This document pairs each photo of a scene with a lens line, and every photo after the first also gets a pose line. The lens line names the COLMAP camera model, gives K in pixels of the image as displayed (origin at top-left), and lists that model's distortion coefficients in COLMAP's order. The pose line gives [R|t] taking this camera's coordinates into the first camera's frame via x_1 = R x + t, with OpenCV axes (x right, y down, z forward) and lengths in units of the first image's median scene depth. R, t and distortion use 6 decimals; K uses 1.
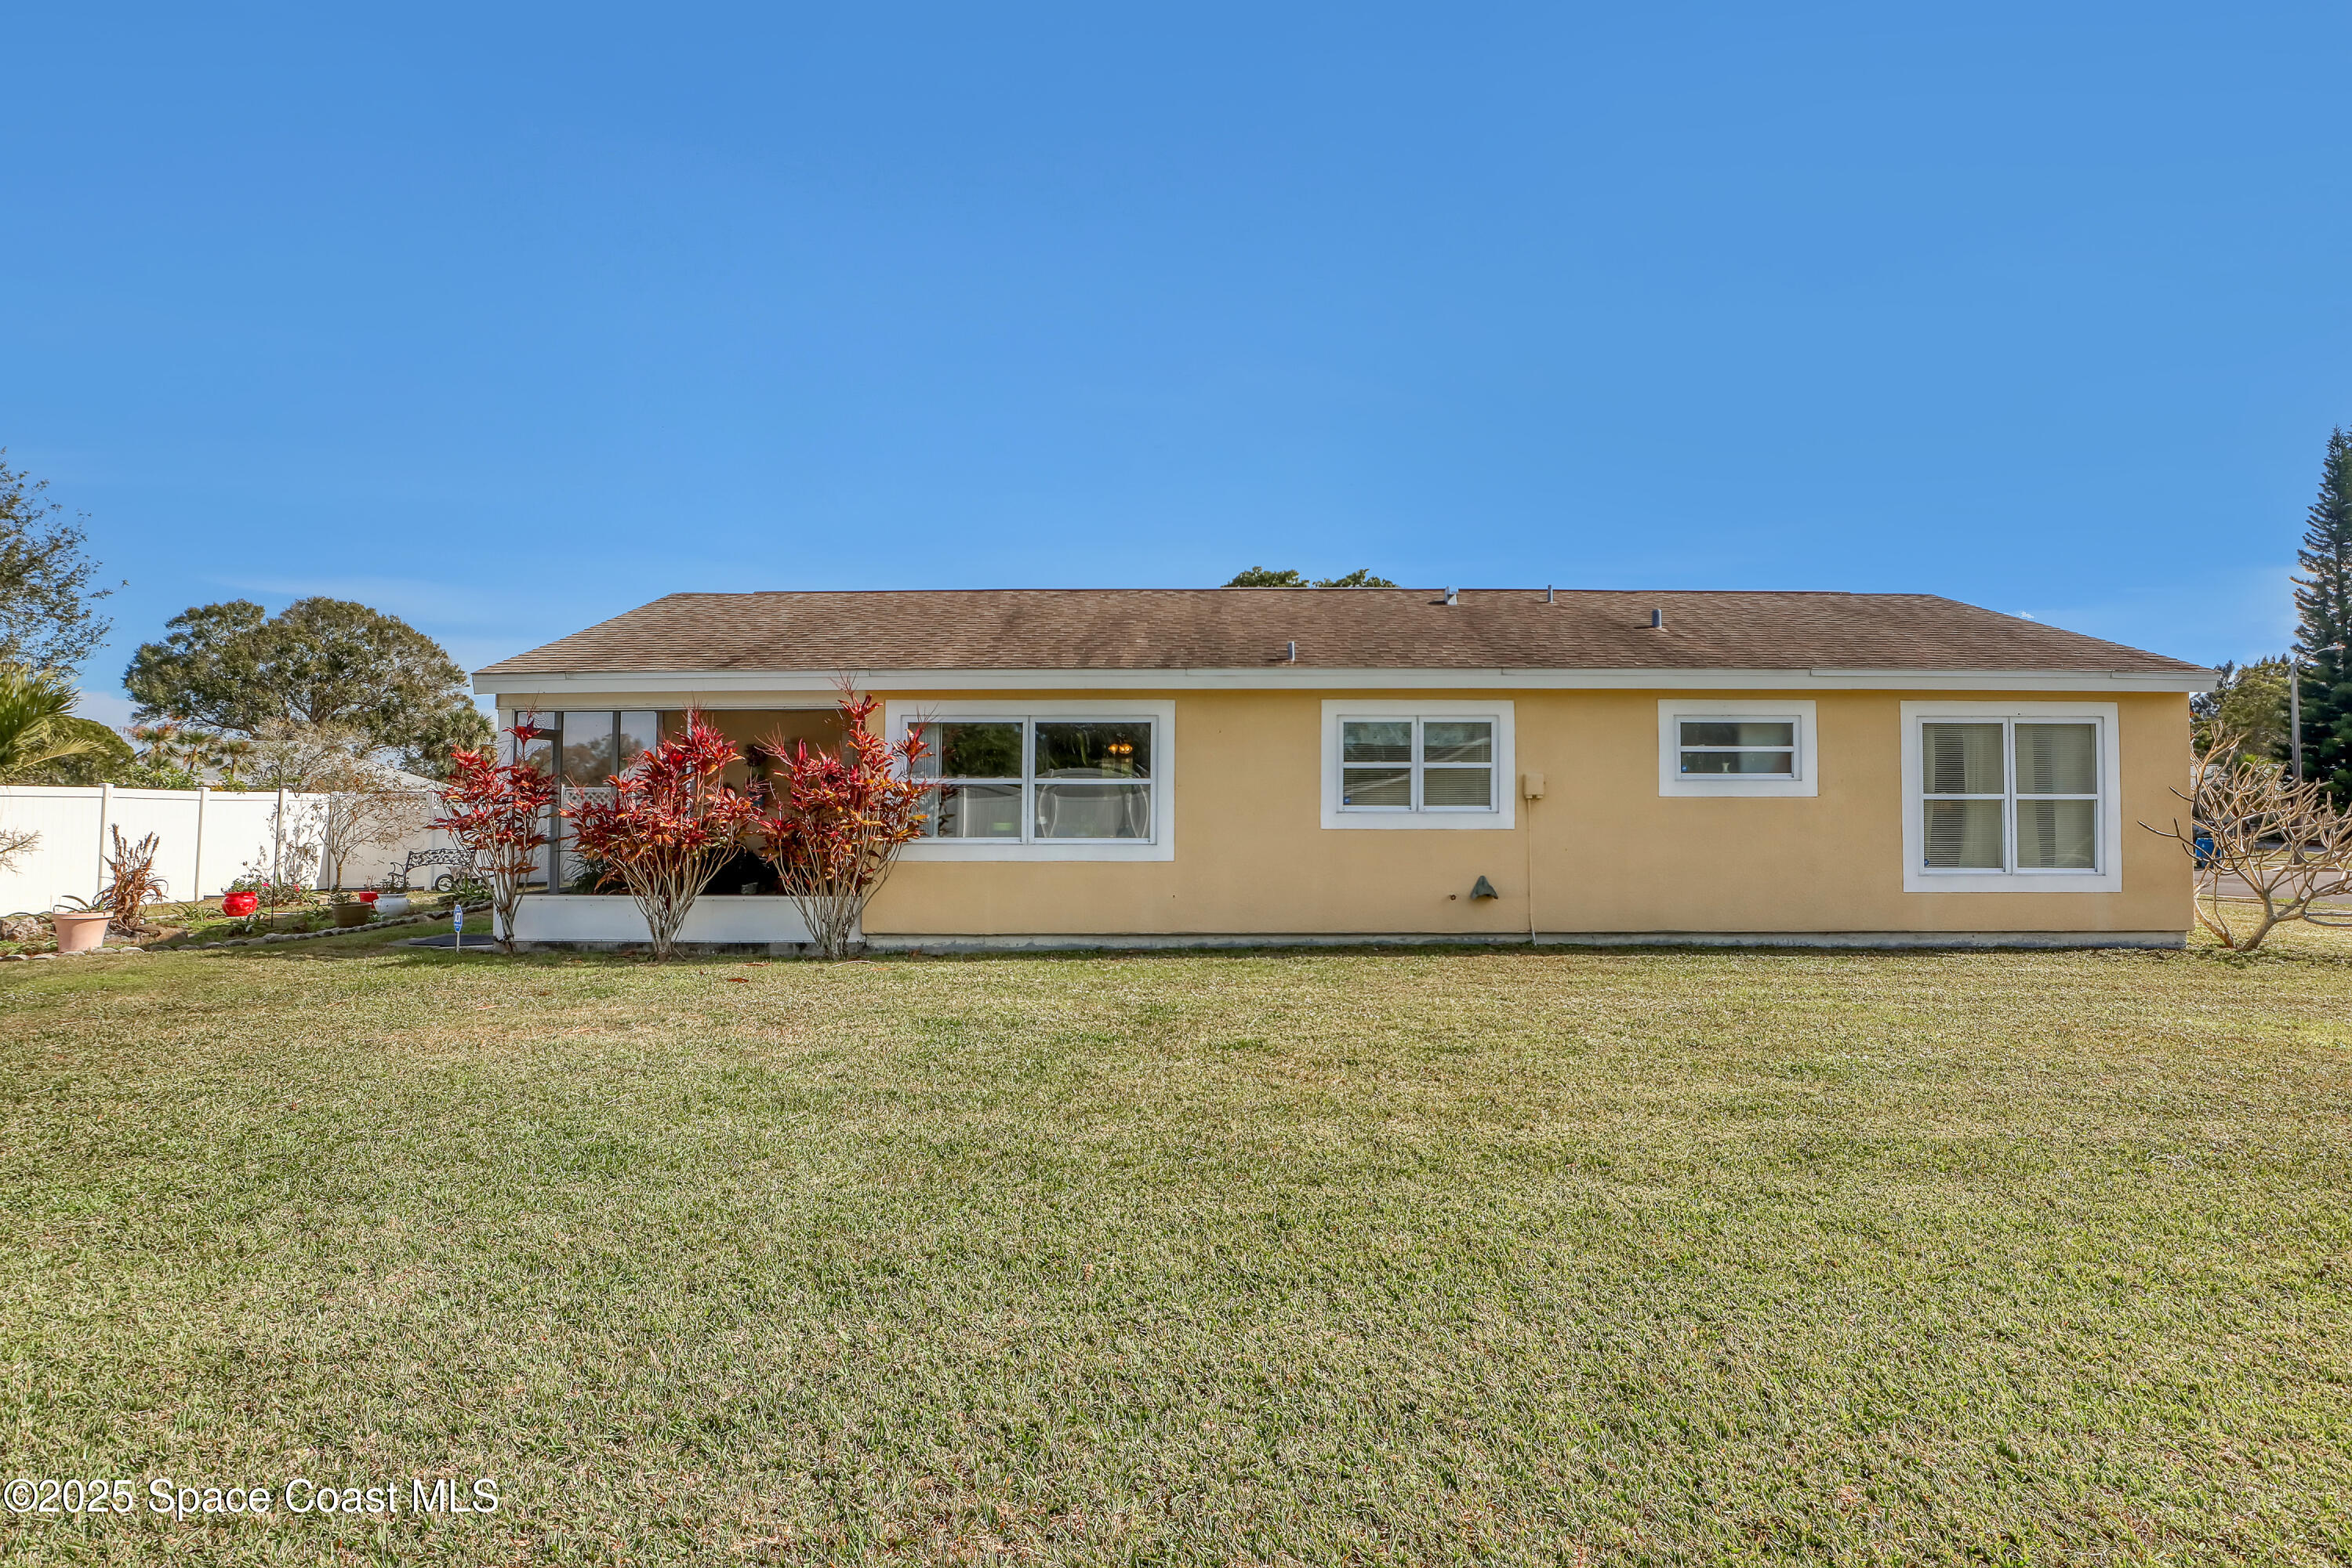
lens RADIAL K [[1150.6, 0, 1176.0], [0, 1150.6, 784.0], [0, 0, 1]] dist [-0.016383, -0.000325]
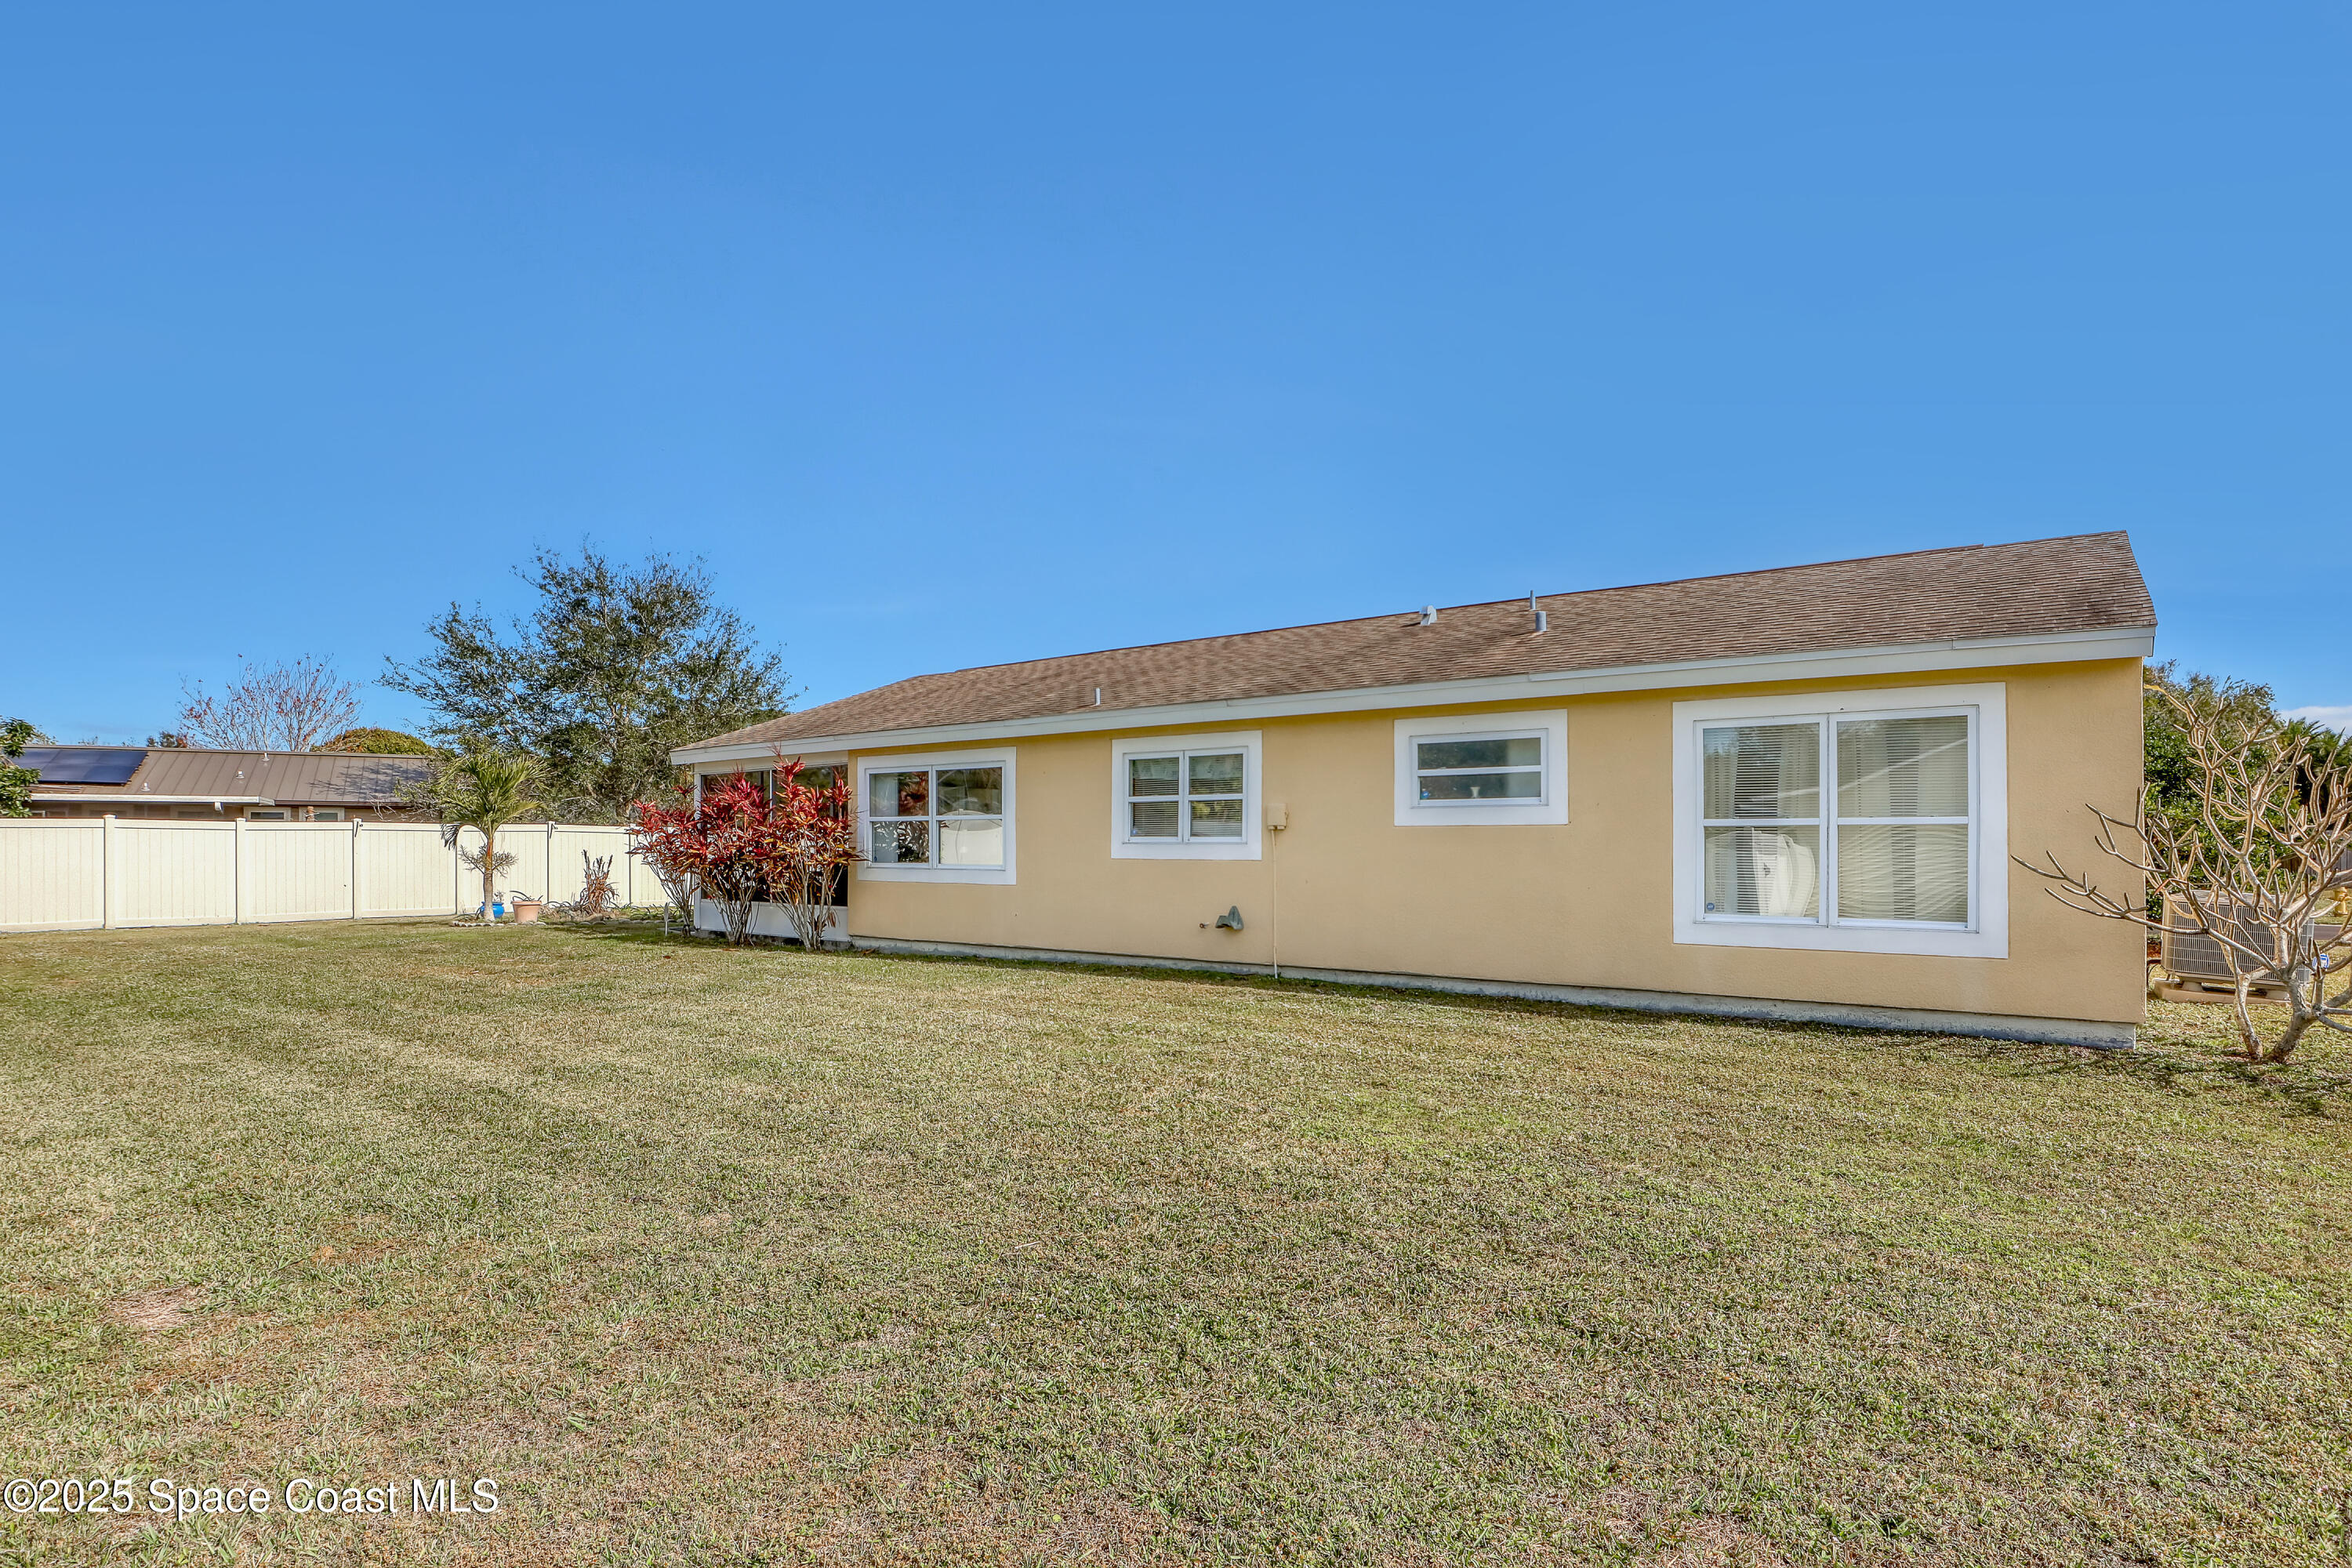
lens RADIAL K [[1211.4, 0, 1173.8], [0, 1211.4, 813.7], [0, 0, 1]] dist [-0.055076, 0.019923]
pose [[0.794582, -0.015332, -0.606964, 0.865945], [0.012078, 0.999882, -0.009446, 0.008405], [0.607037, 0.000175, 0.794673, 0.124703]]
